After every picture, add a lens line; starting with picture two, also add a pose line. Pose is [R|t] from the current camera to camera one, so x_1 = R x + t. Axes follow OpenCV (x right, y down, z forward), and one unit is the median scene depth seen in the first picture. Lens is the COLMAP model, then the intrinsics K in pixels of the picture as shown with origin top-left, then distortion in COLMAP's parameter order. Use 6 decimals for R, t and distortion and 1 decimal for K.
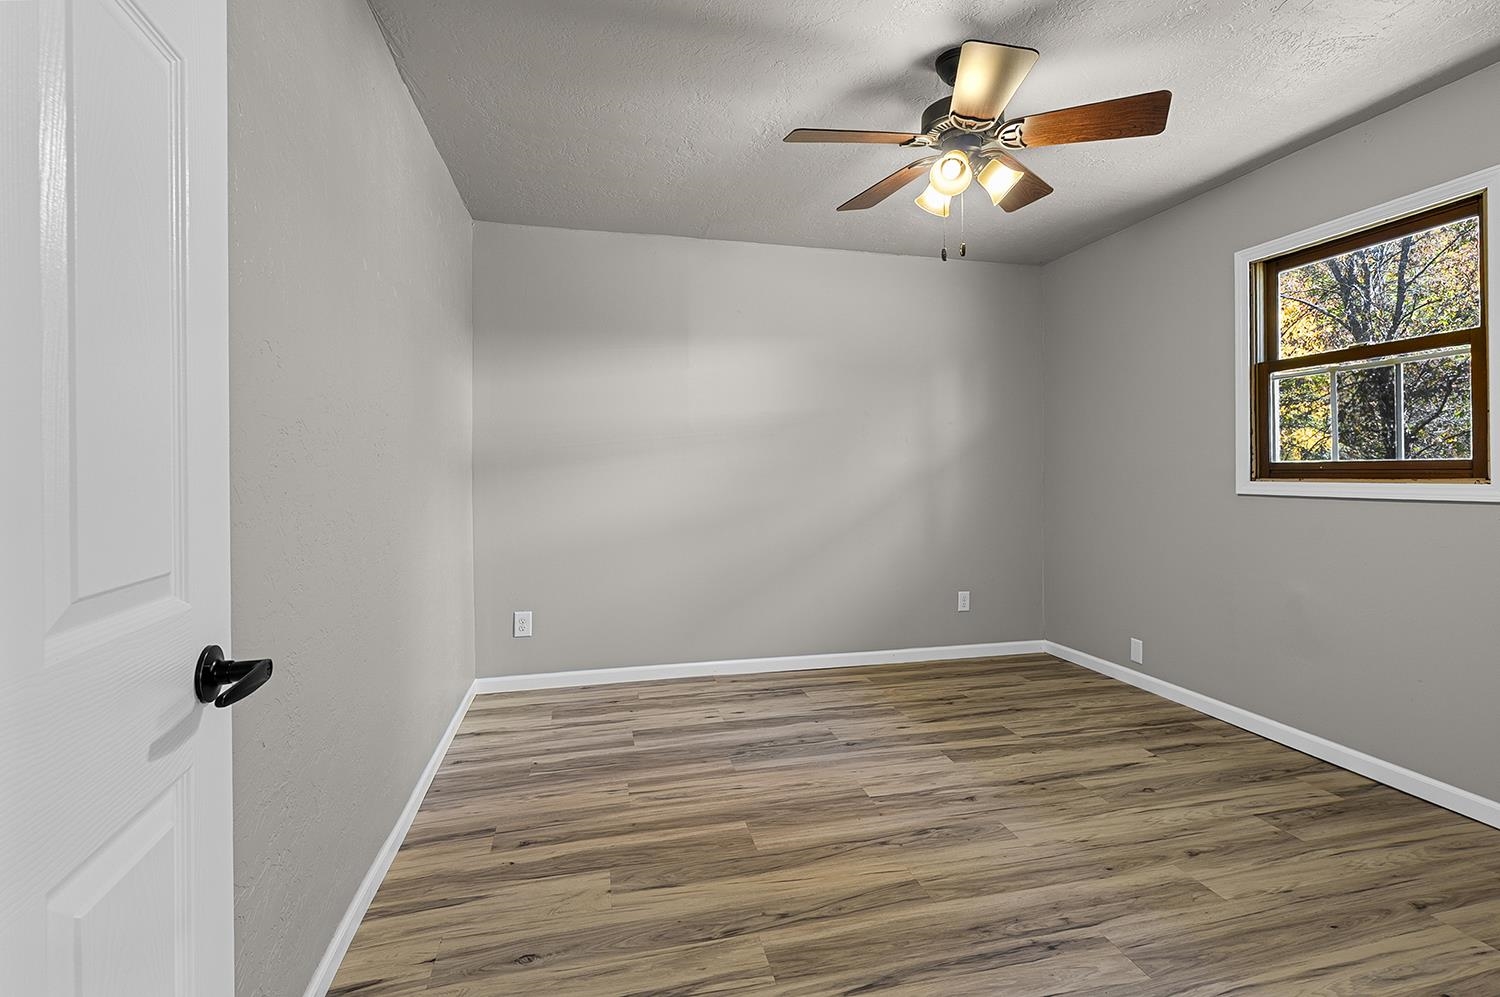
lens RADIAL K [[677.7, 0, 757.1], [0, 677.7, 472.5], [0, 0, 1]] dist [0.000277, 0.000360]
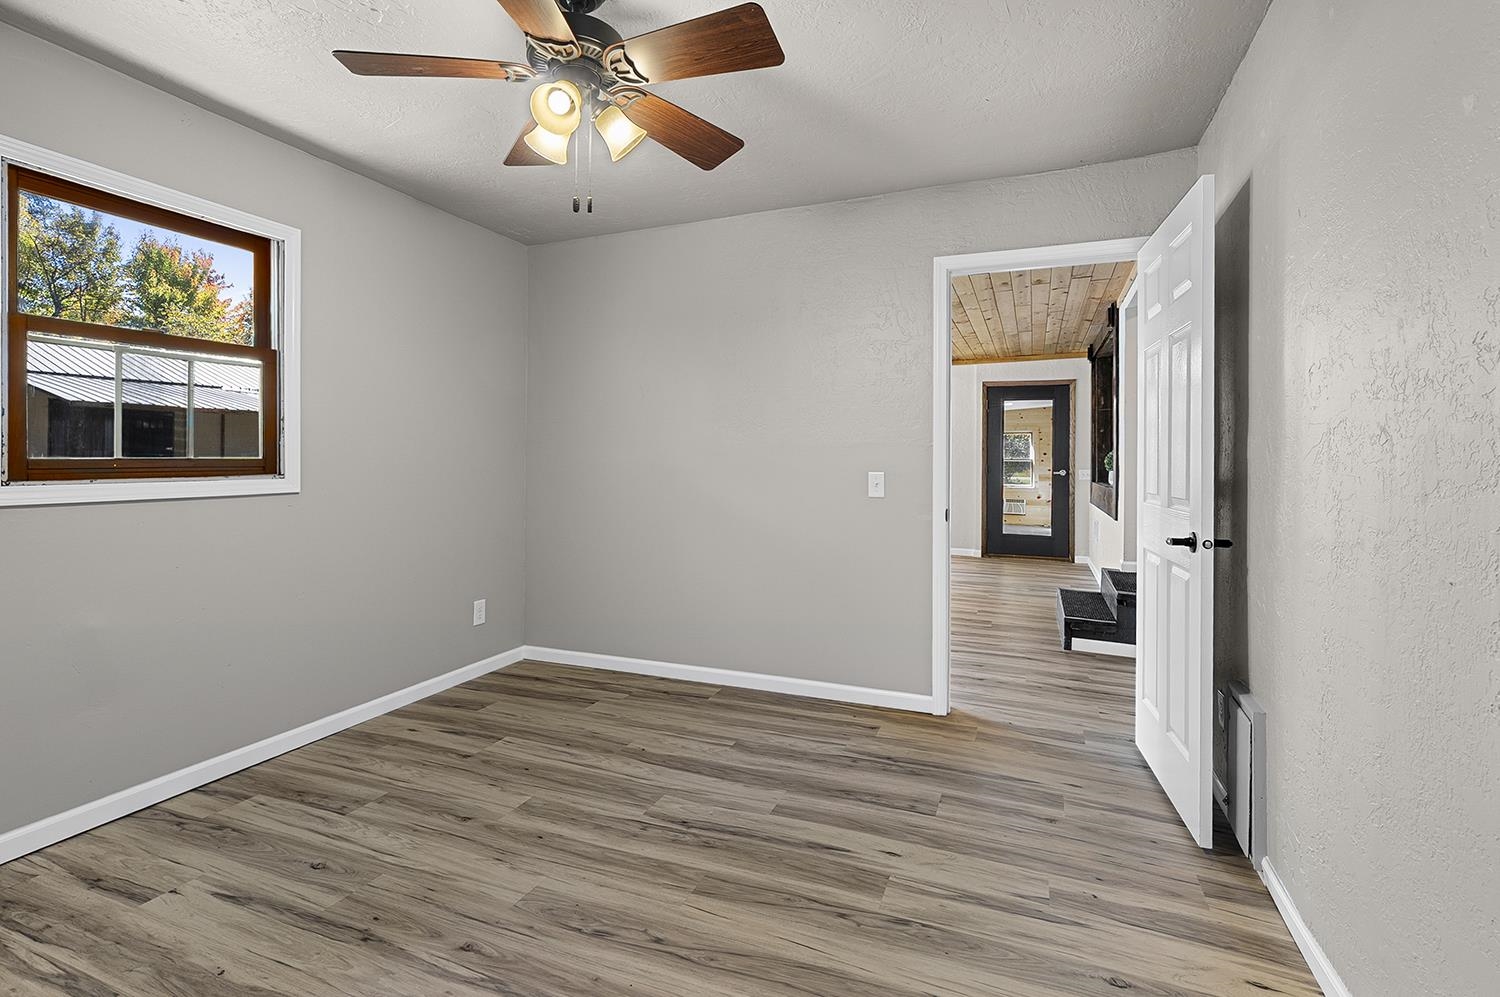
lens RADIAL K [[677.7, 0, 757.1], [0, 677.7, 472.5], [0, 0, 1]] dist [0.000277, 0.000360]
pose [[-0.807743, -0.006672, 0.589497, -0.377687], [0.004520, 0.999836, 0.017510, -0.014233], [-0.589517, 0.016808, -0.807581, 1.592373]]
